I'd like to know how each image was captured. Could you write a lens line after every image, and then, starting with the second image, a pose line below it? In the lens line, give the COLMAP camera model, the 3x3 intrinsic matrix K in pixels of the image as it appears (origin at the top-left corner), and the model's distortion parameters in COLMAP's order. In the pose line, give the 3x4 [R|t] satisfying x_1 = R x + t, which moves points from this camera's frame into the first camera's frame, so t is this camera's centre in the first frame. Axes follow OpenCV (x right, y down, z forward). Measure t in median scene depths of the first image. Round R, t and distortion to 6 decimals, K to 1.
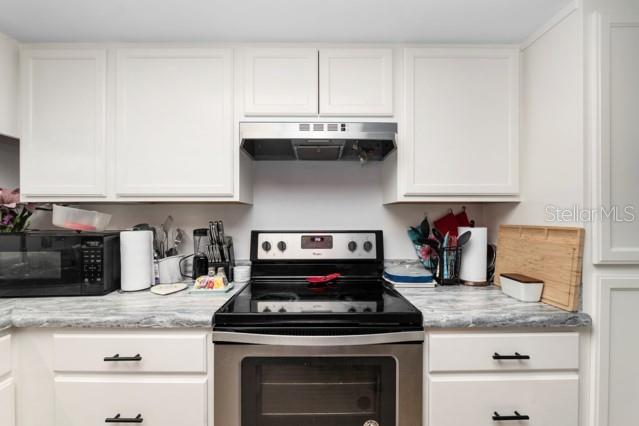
lens RADIAL K [[265.6, 0, 316.6], [0, 265.6, 216.7], [0, 0, 1]] dist [-0.010356, 0.000188]
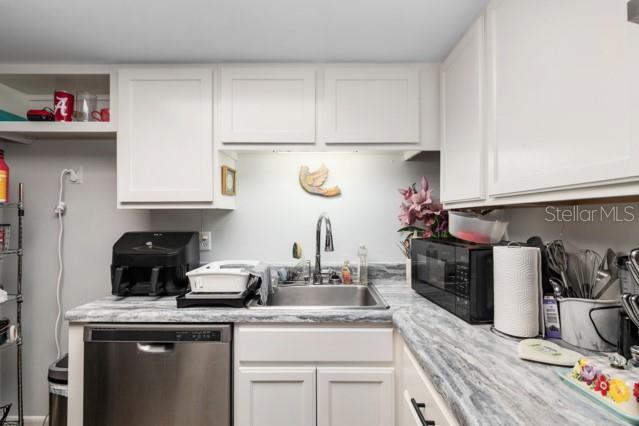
lens RADIAL K [[305.8, 0, 316.9], [0, 305.8, 213.8], [0, 0, 1]] dist [0.002502, -0.000184]
pose [[-0.022320, -0.012242, -0.999676, 0.120482], [0.003652, 0.999917, -0.012327, -0.023476], [0.999744, -0.003926, -0.022273, 0.502811]]
